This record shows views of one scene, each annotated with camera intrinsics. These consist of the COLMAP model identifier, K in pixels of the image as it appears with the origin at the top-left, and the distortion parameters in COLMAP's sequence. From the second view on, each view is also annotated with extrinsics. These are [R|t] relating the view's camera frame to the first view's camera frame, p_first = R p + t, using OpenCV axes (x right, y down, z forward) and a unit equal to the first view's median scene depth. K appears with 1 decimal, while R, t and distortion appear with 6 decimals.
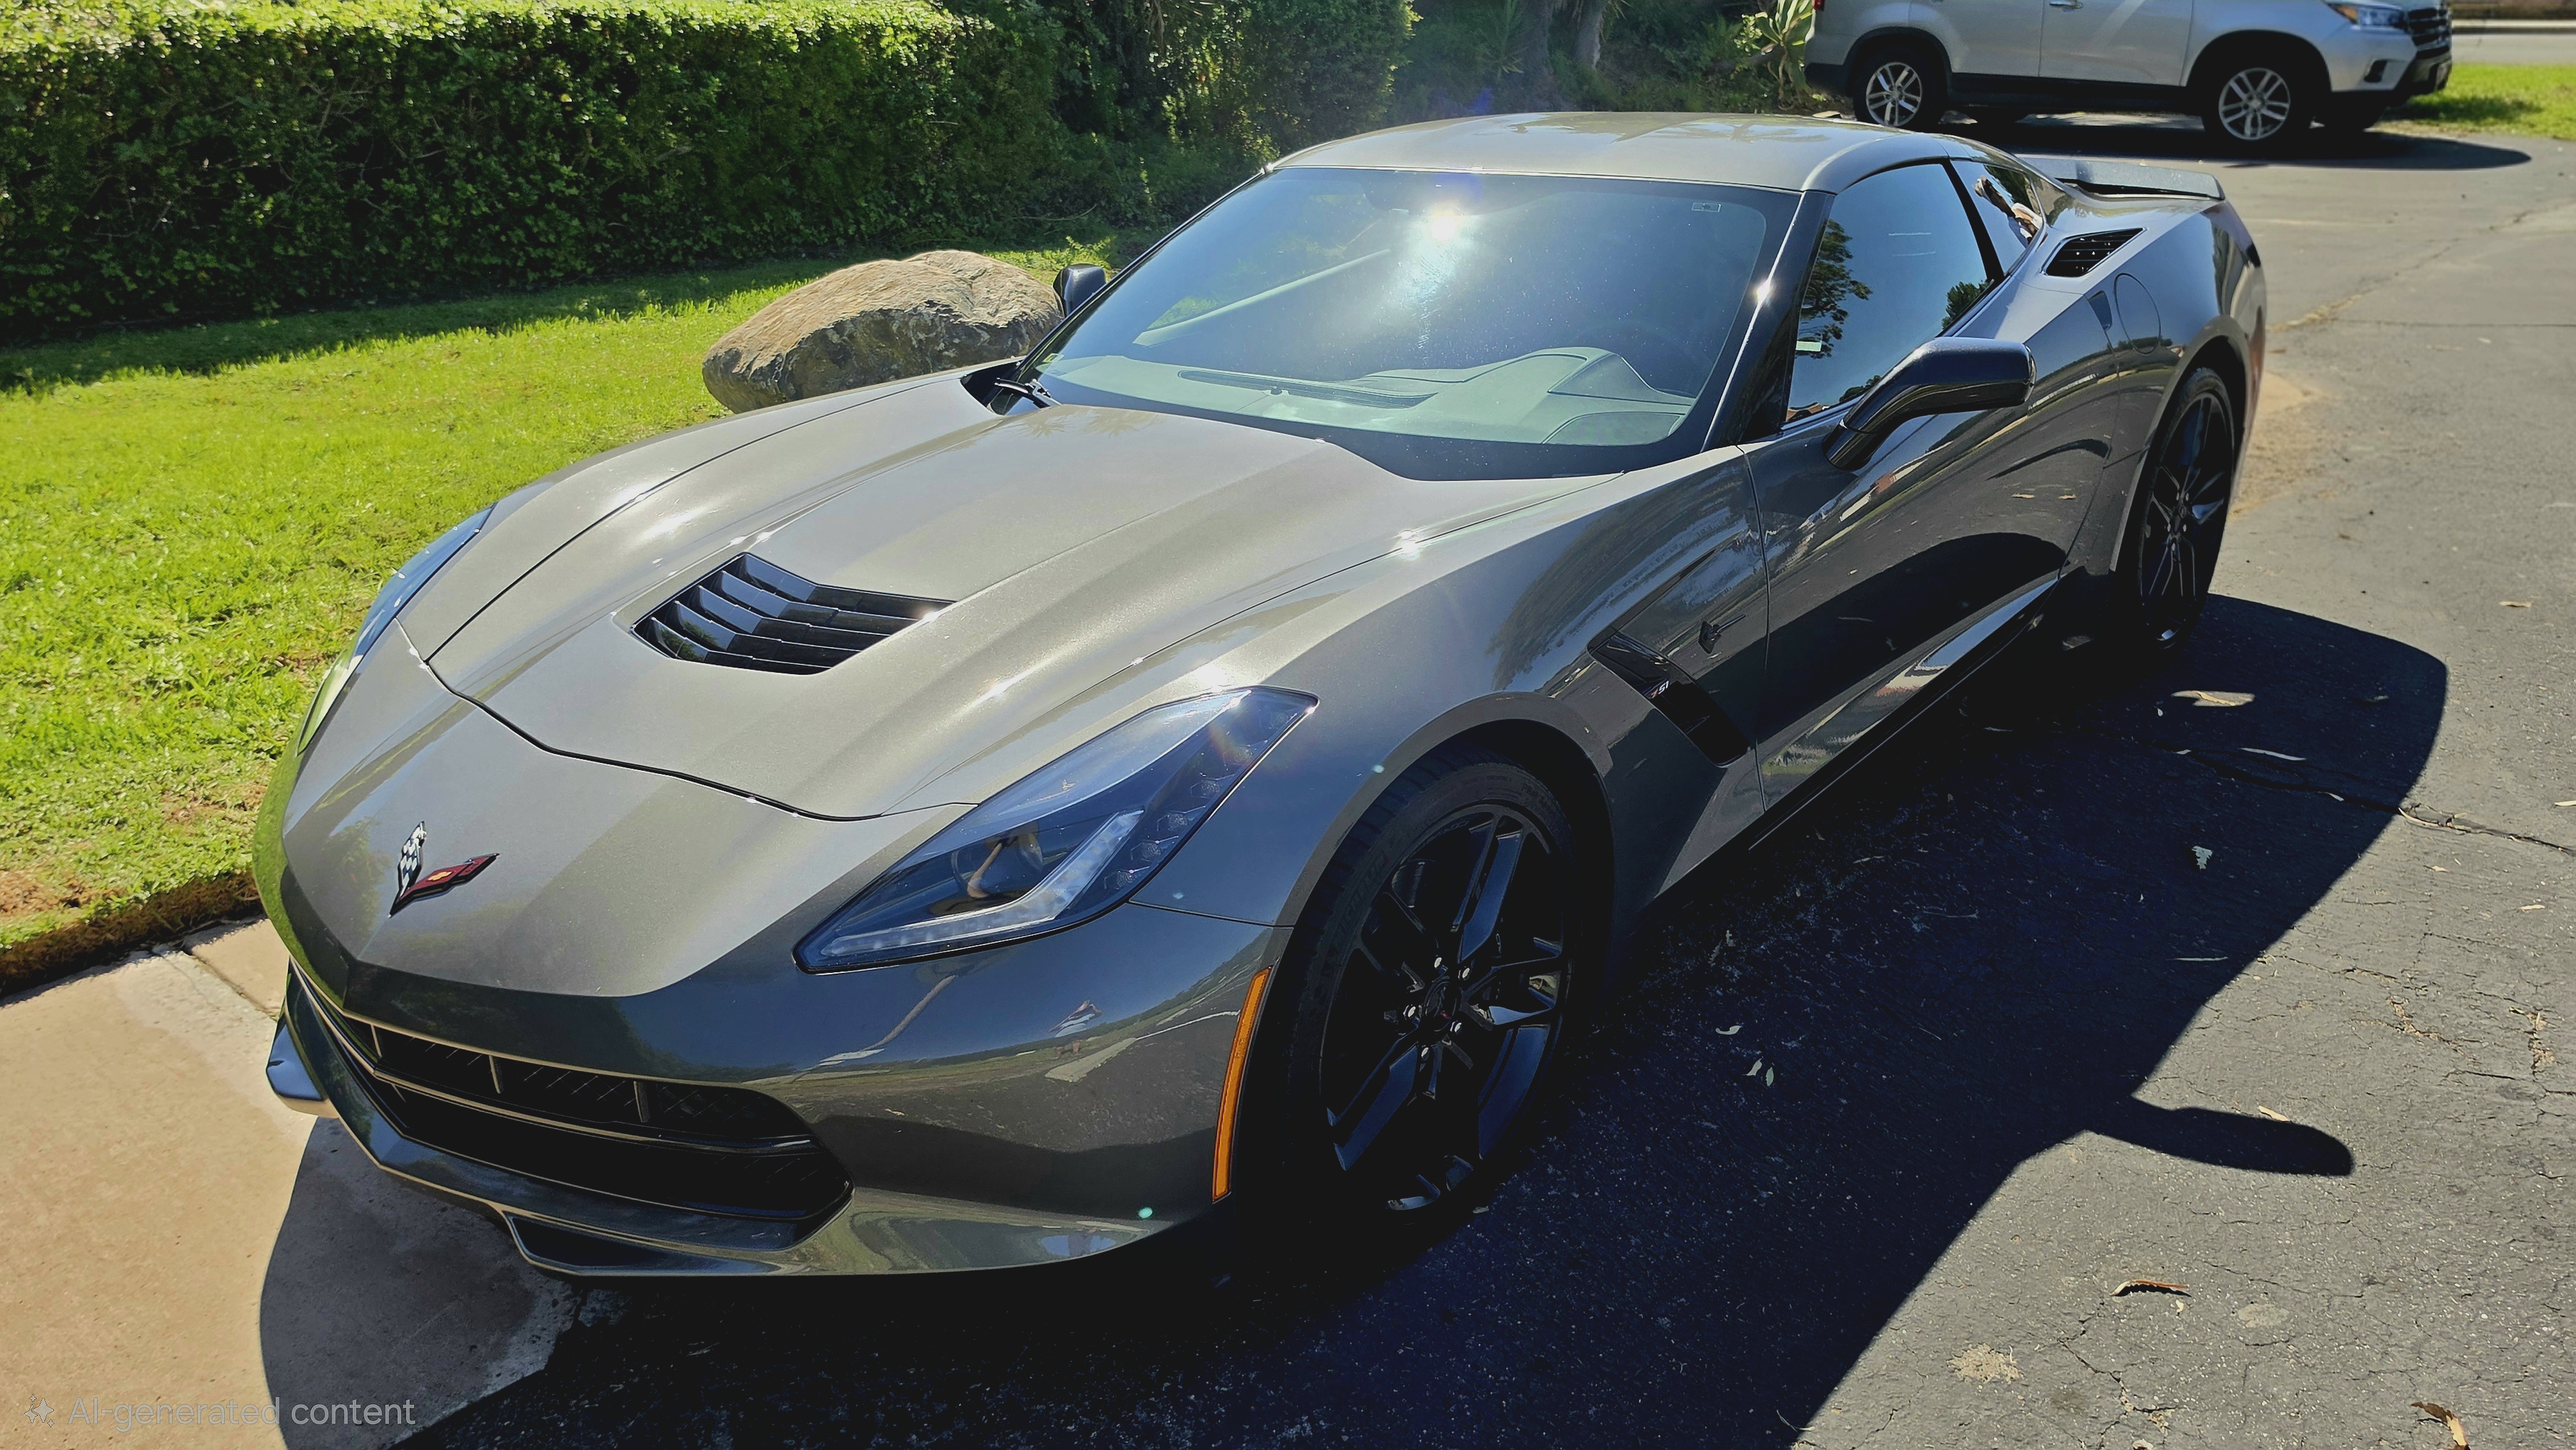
lens RADIAL K [[1975.0, 0, 1288.0], [0, 1975.0, 725.0], [0, 0, 1]] dist [0.139183, -0.232422]
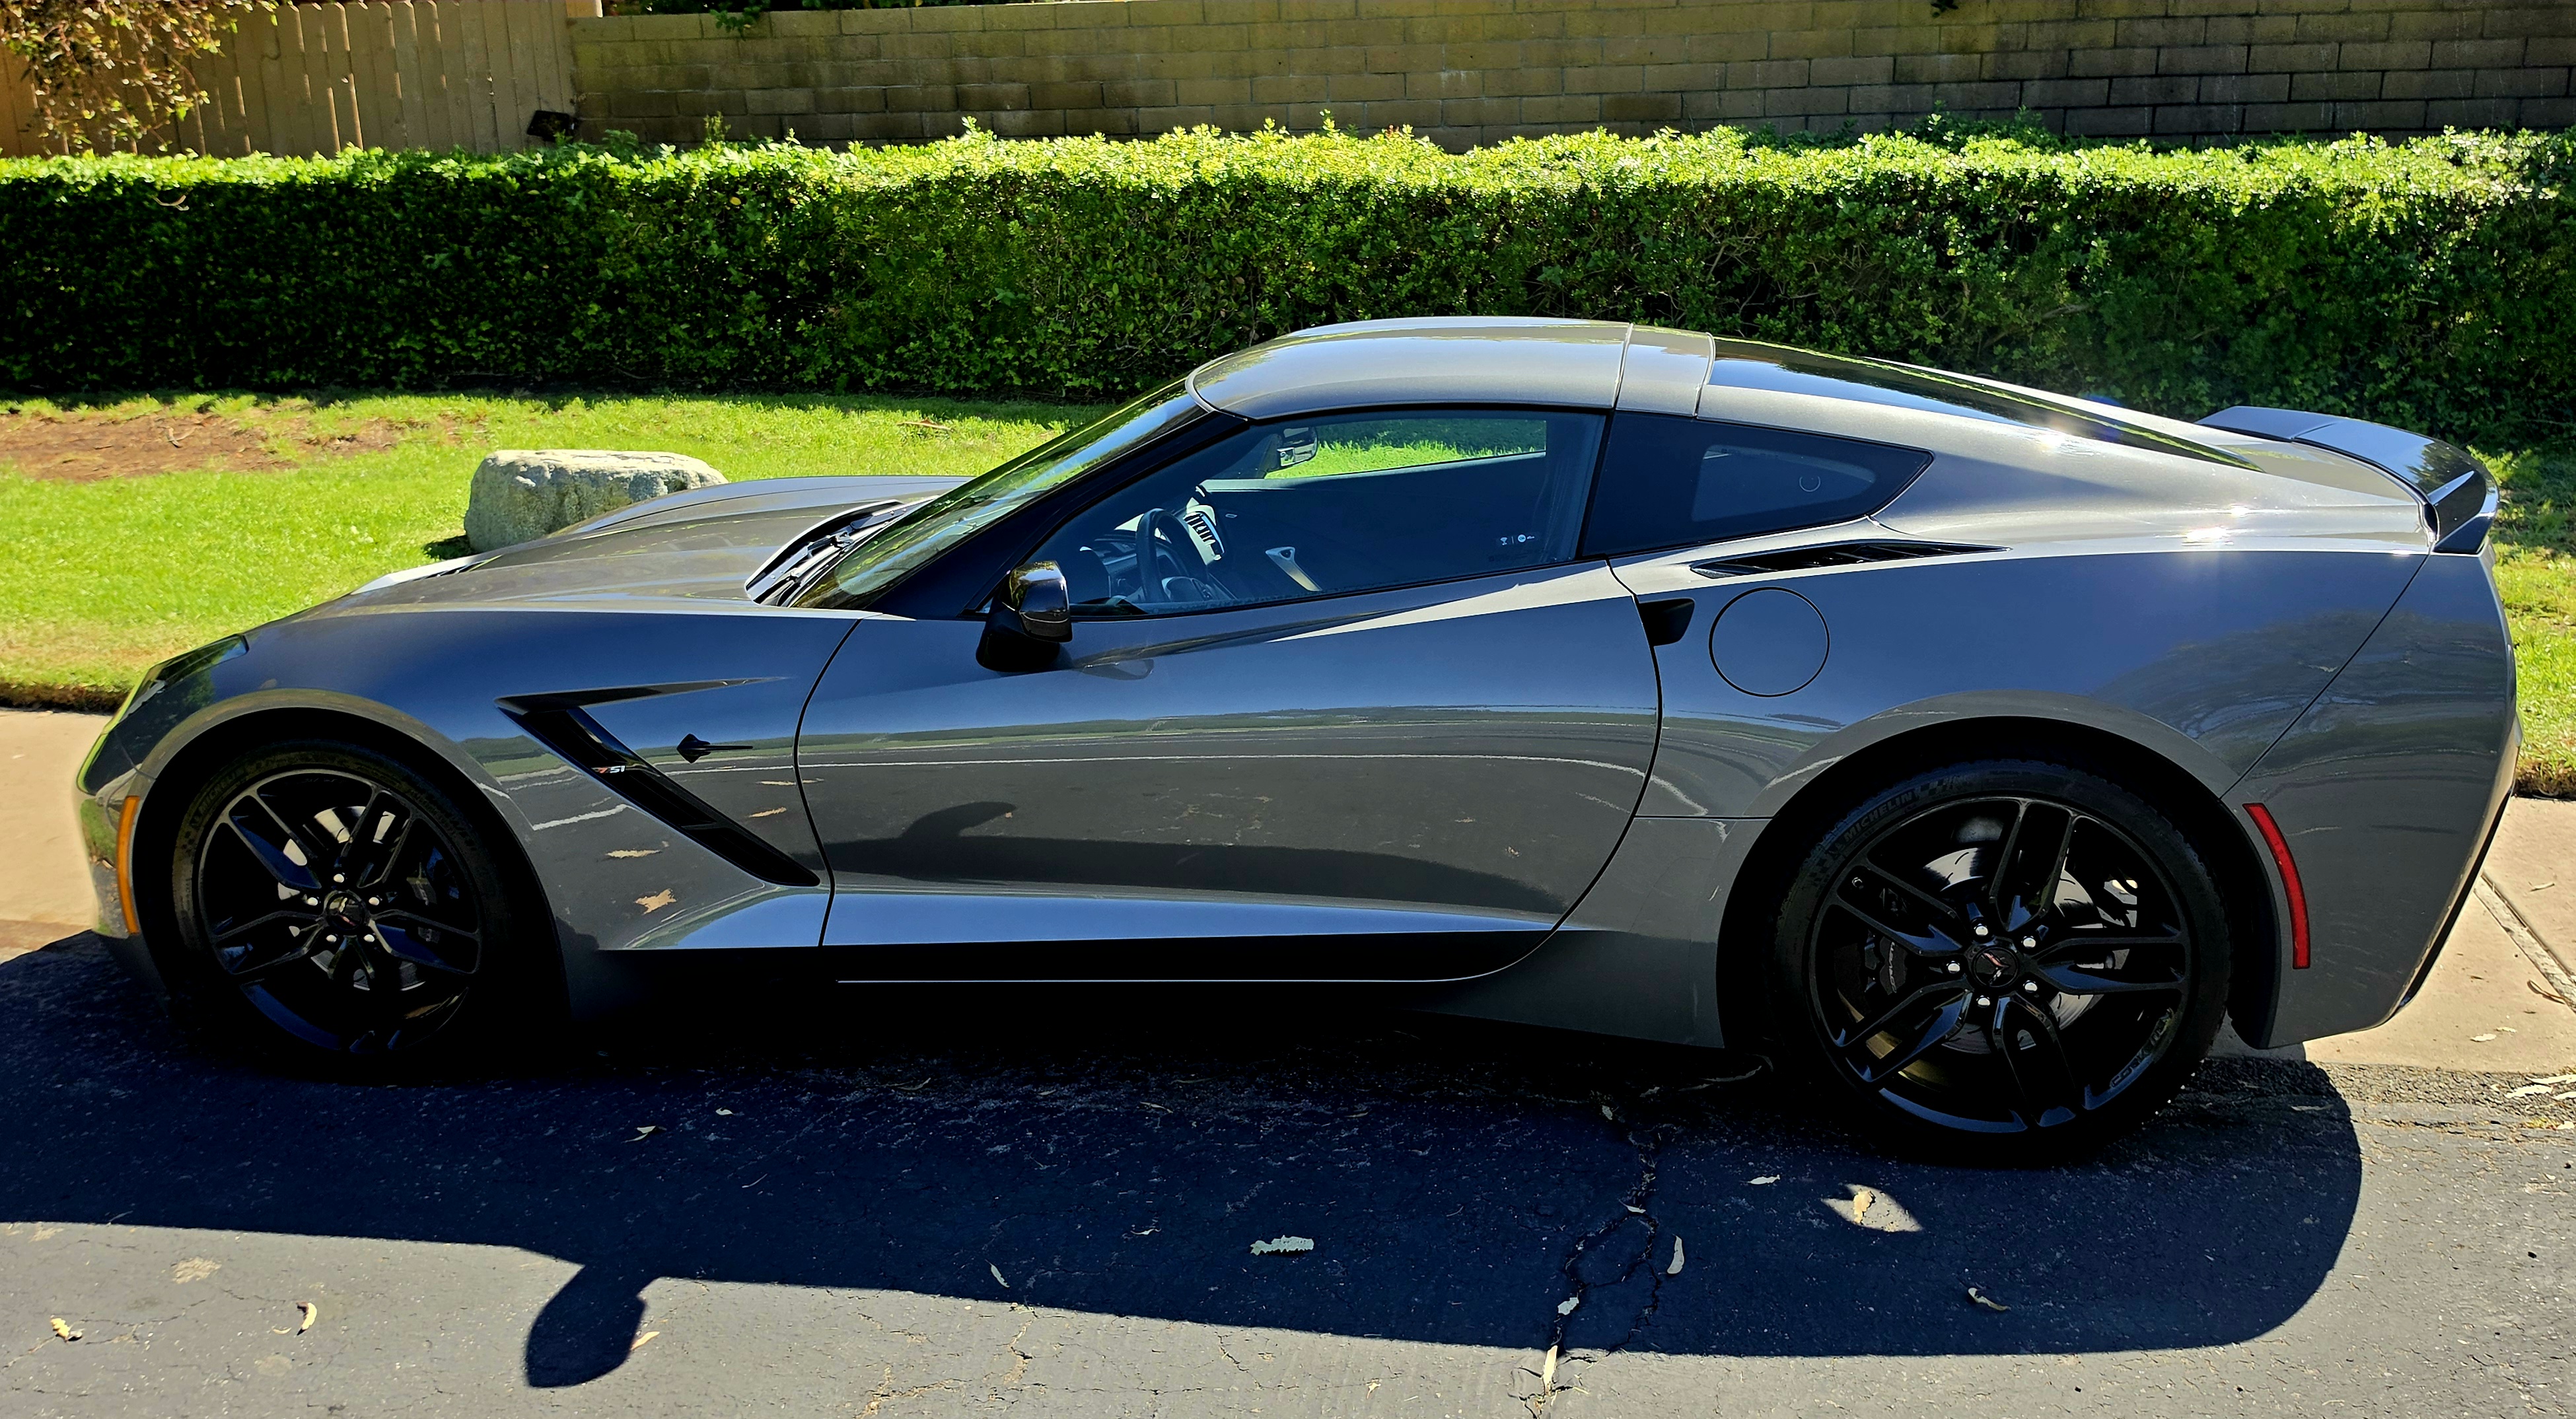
lens RADIAL K [[2052.4, 0, 1322.2], [0, 2052.4, 757.8], [0, 0, 1]] dist [0.085314, -0.177883]
pose [[0.517773, 0.254018, -0.816937, 0.446598], [-0.298358, 0.948567, 0.105848, -0.088324], [0.801807, 0.188934, 0.566930, 0.204380]]
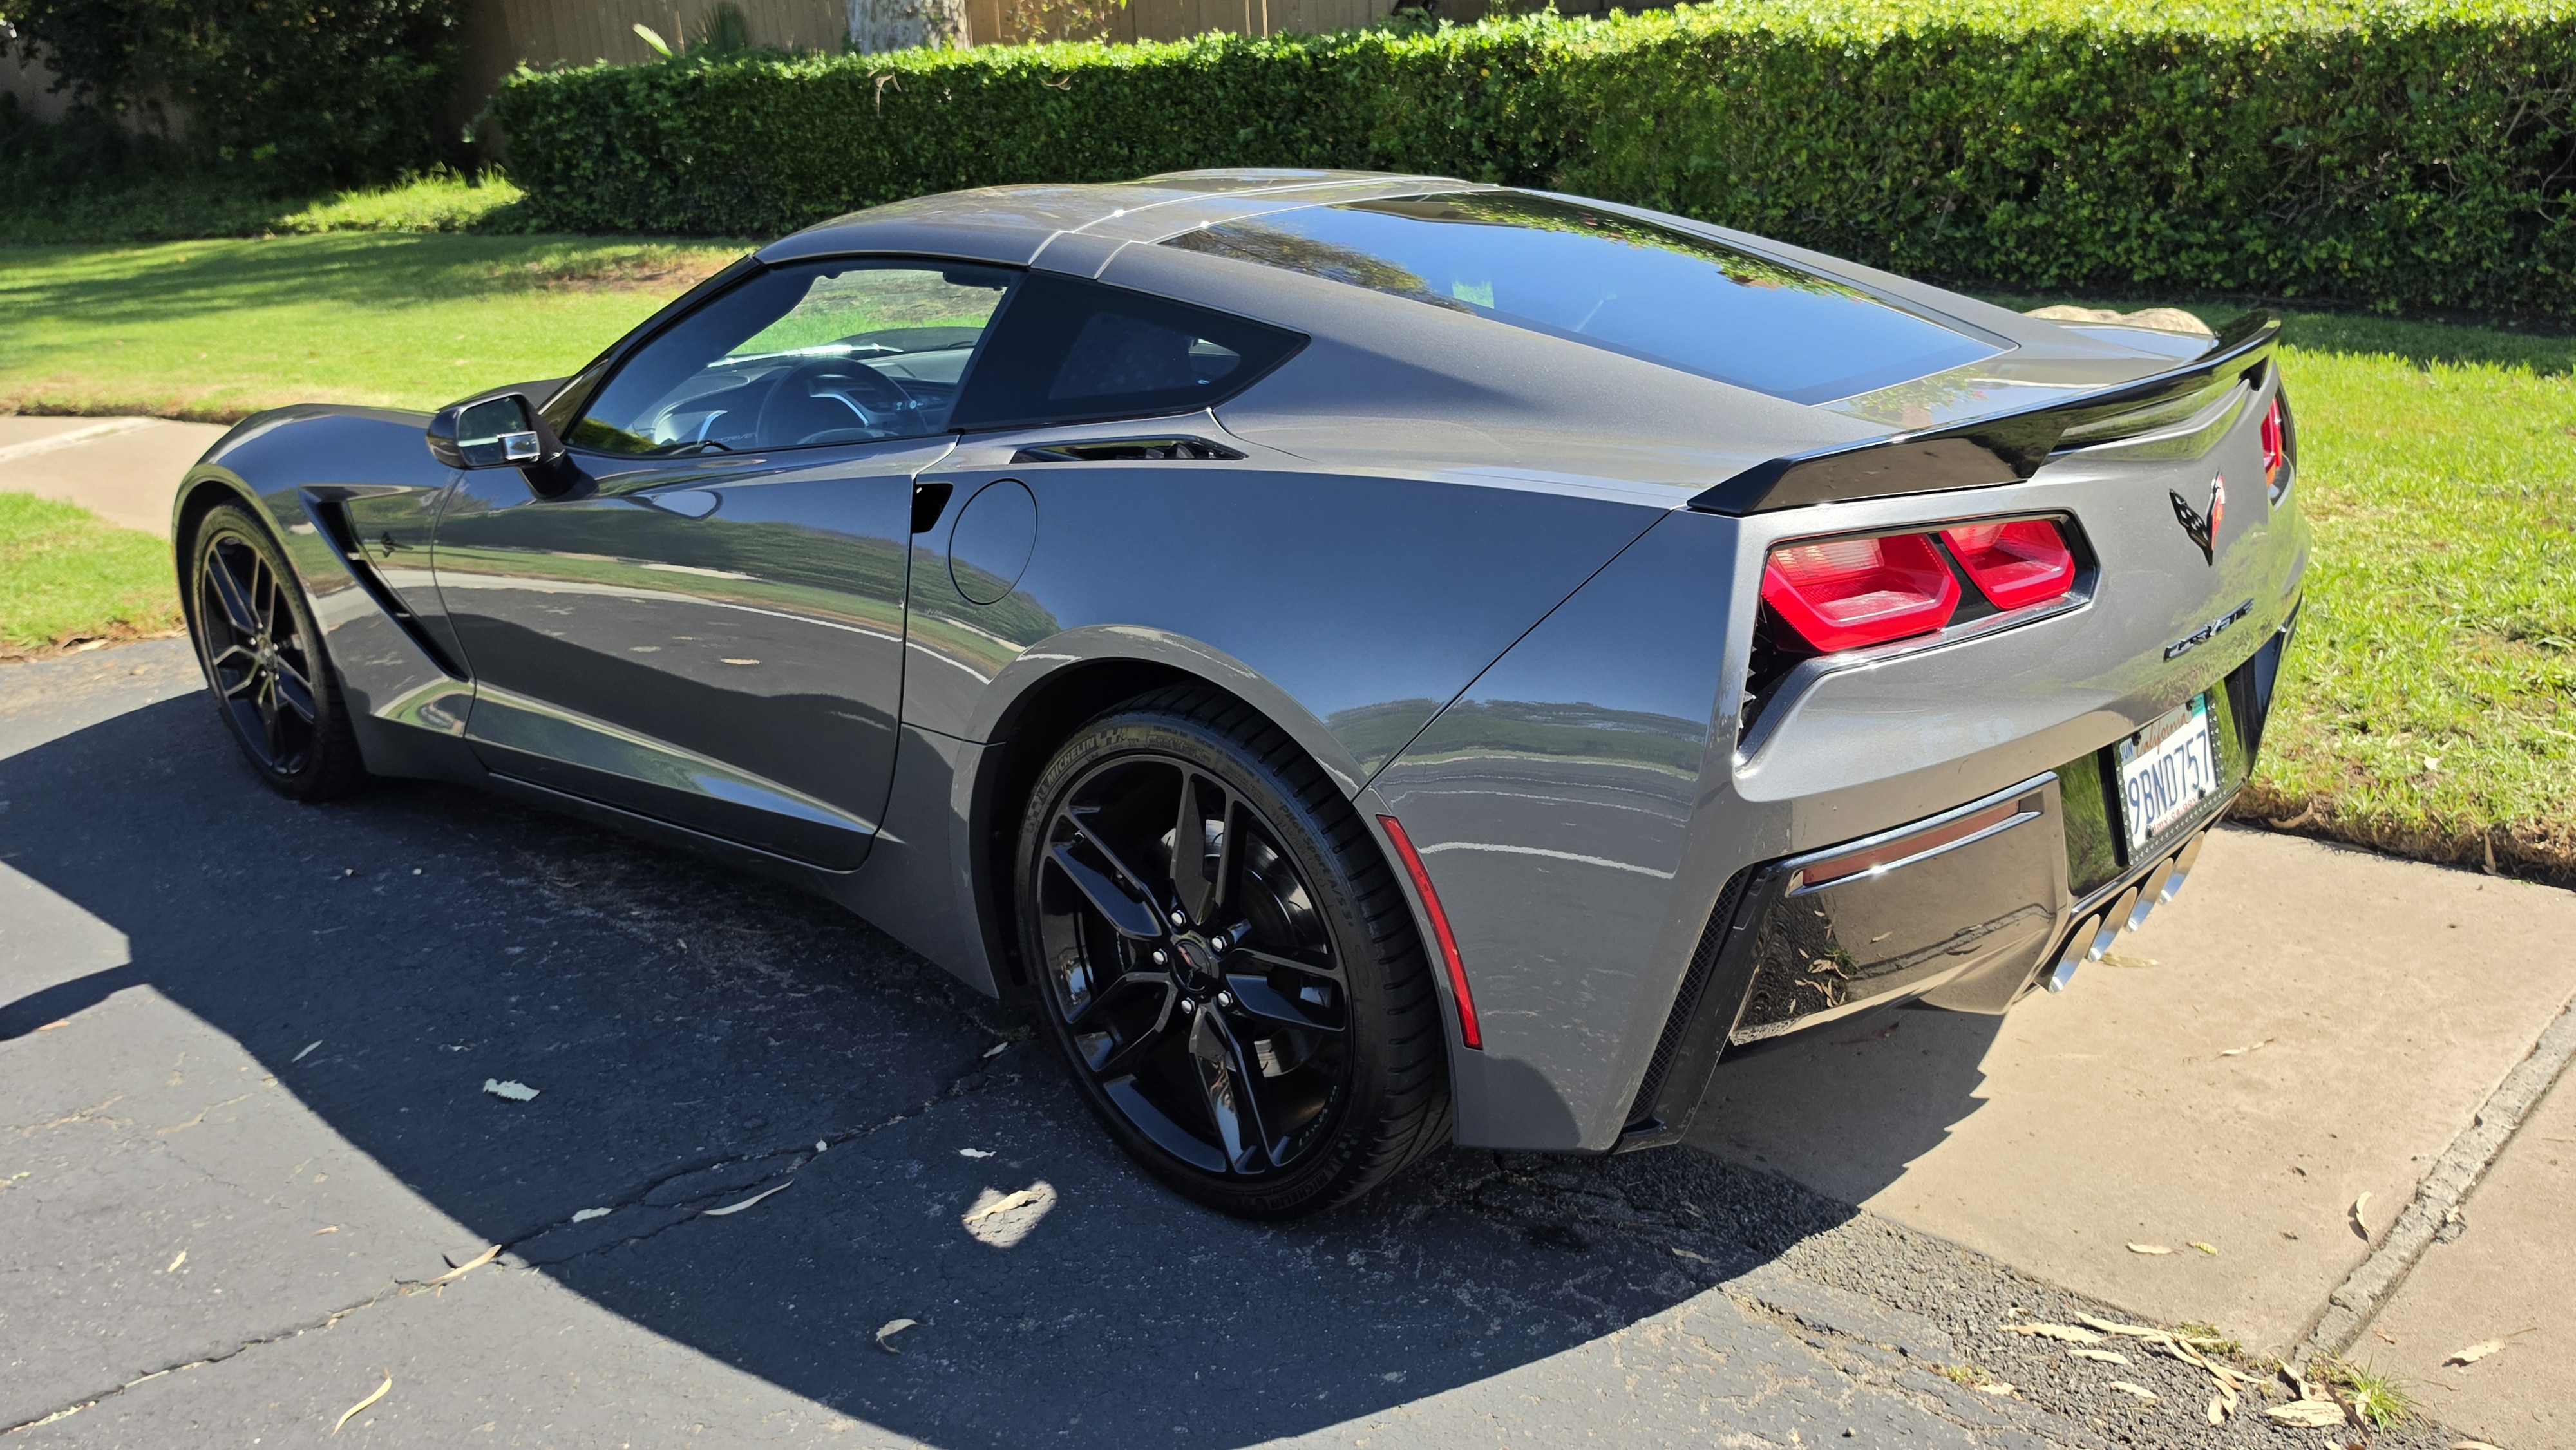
lens RADIAL K [[2002.2, 0, 1288.0], [0, 2002.2, 725.0], [0, 0, 1]] dist [0.063635, -0.122699]
pose [[-0.020590, 0.331164, -0.943349, 0.479319], [-0.310800, 0.894679, 0.320862, -0.176089], [0.950252, 0.299799, 0.084504, 0.484563]]
